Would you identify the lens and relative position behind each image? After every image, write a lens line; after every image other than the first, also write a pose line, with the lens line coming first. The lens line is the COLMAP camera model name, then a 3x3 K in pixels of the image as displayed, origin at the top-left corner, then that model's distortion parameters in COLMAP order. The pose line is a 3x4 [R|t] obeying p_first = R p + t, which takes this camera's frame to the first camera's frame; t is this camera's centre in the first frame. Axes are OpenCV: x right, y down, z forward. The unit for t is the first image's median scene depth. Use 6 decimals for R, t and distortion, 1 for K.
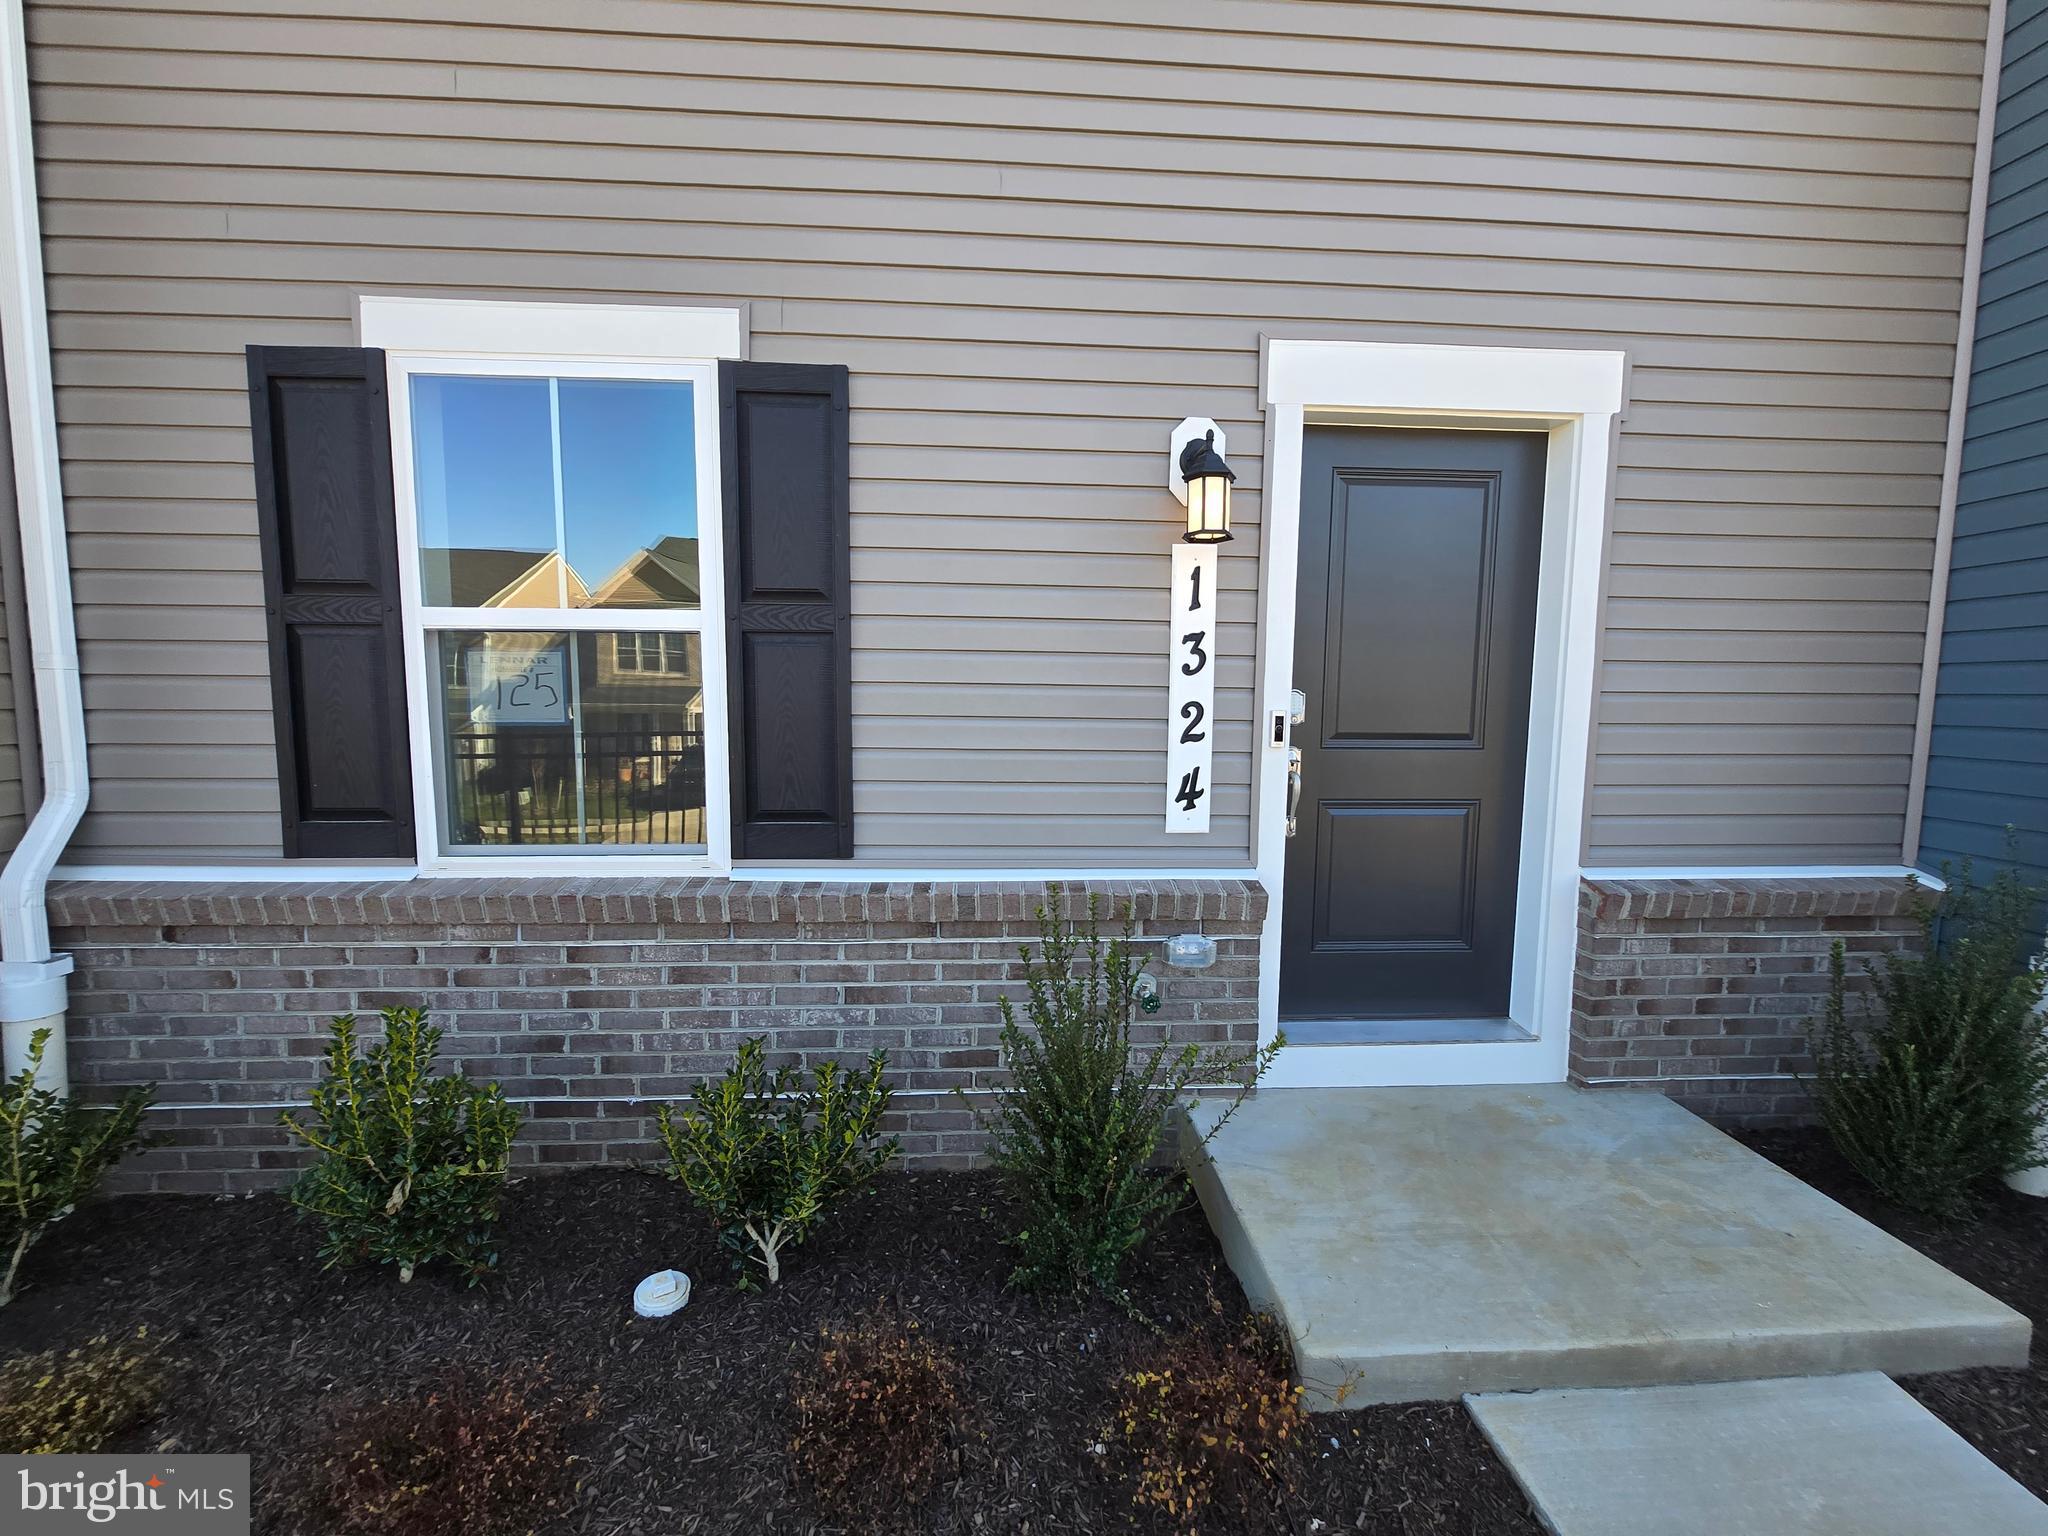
lens RADIAL K [[802.8, 0, 1024.5], [0, 802.8, 766.9], [0, 0, 1]] dist [-0.000861, -0.000532]
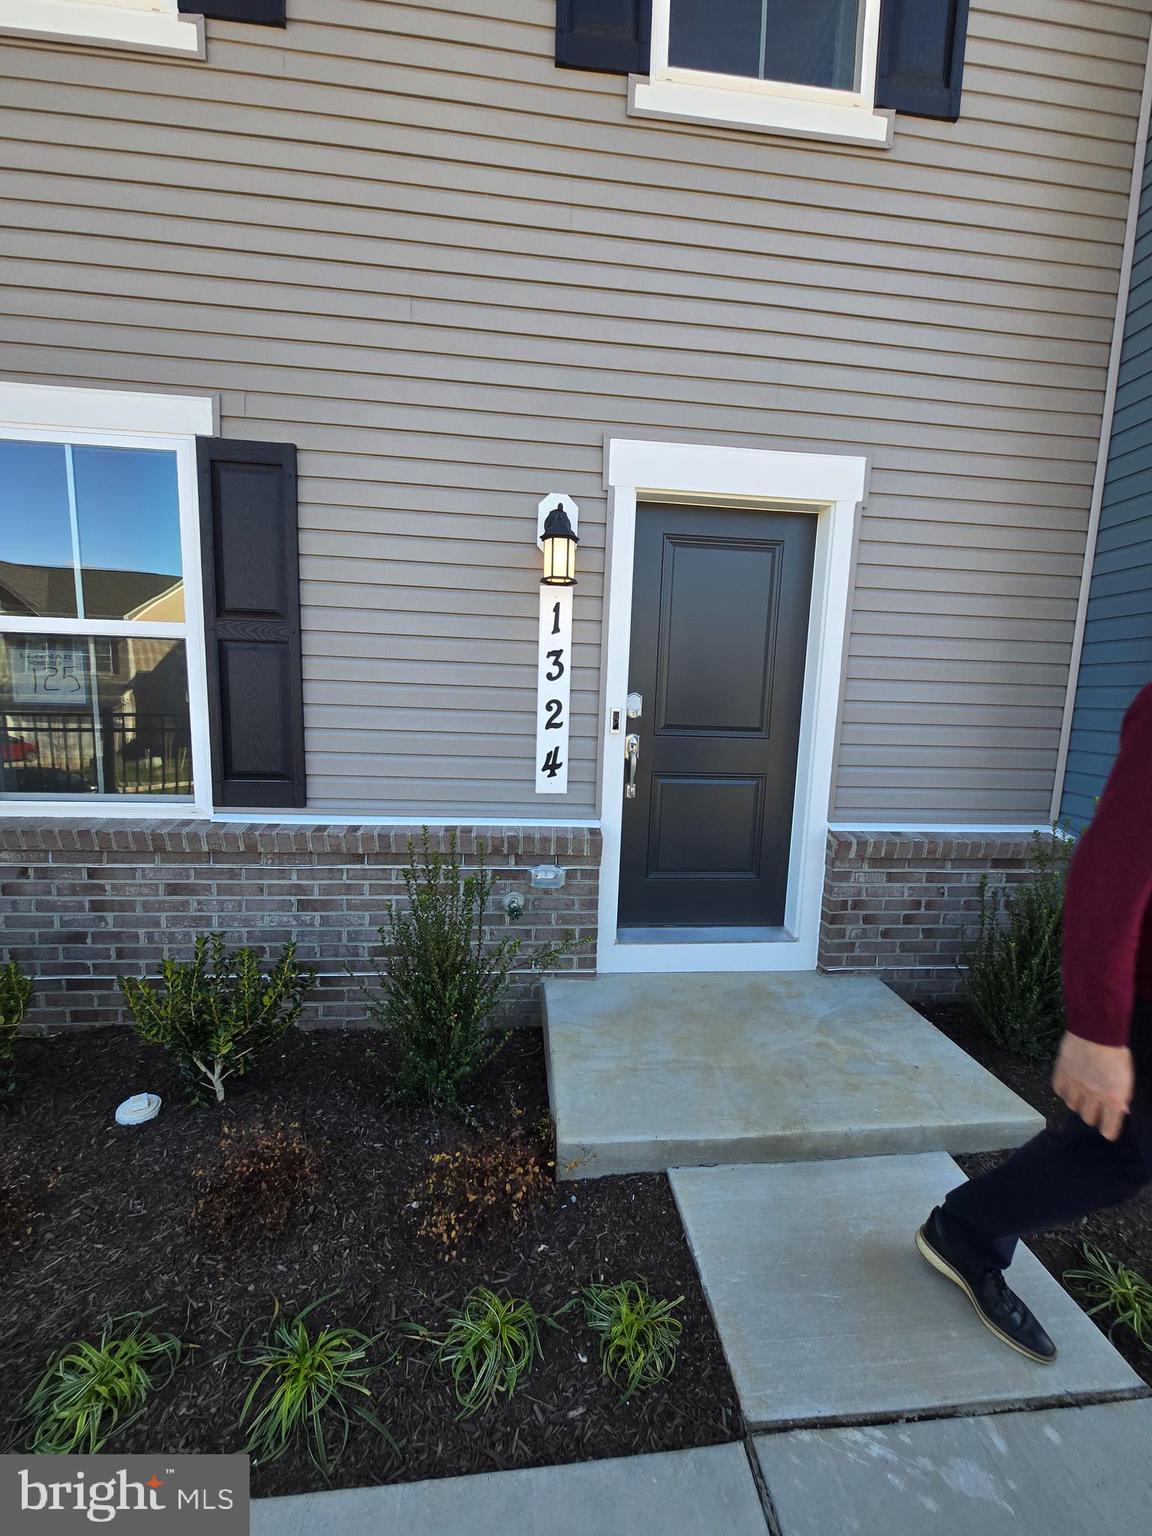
lens RADIAL K [[602.1, 0, 582.1], [0, 602.1, 773.5], [0, 0, 1]] dist [-0.000861, -0.000532]
pose [[0.998728, 0.019341, 0.046574, 0.221162], [-0.021300, 0.998893, 0.041930, 0.002125], [-0.045712, -0.042868, 0.998034, -0.057417]]
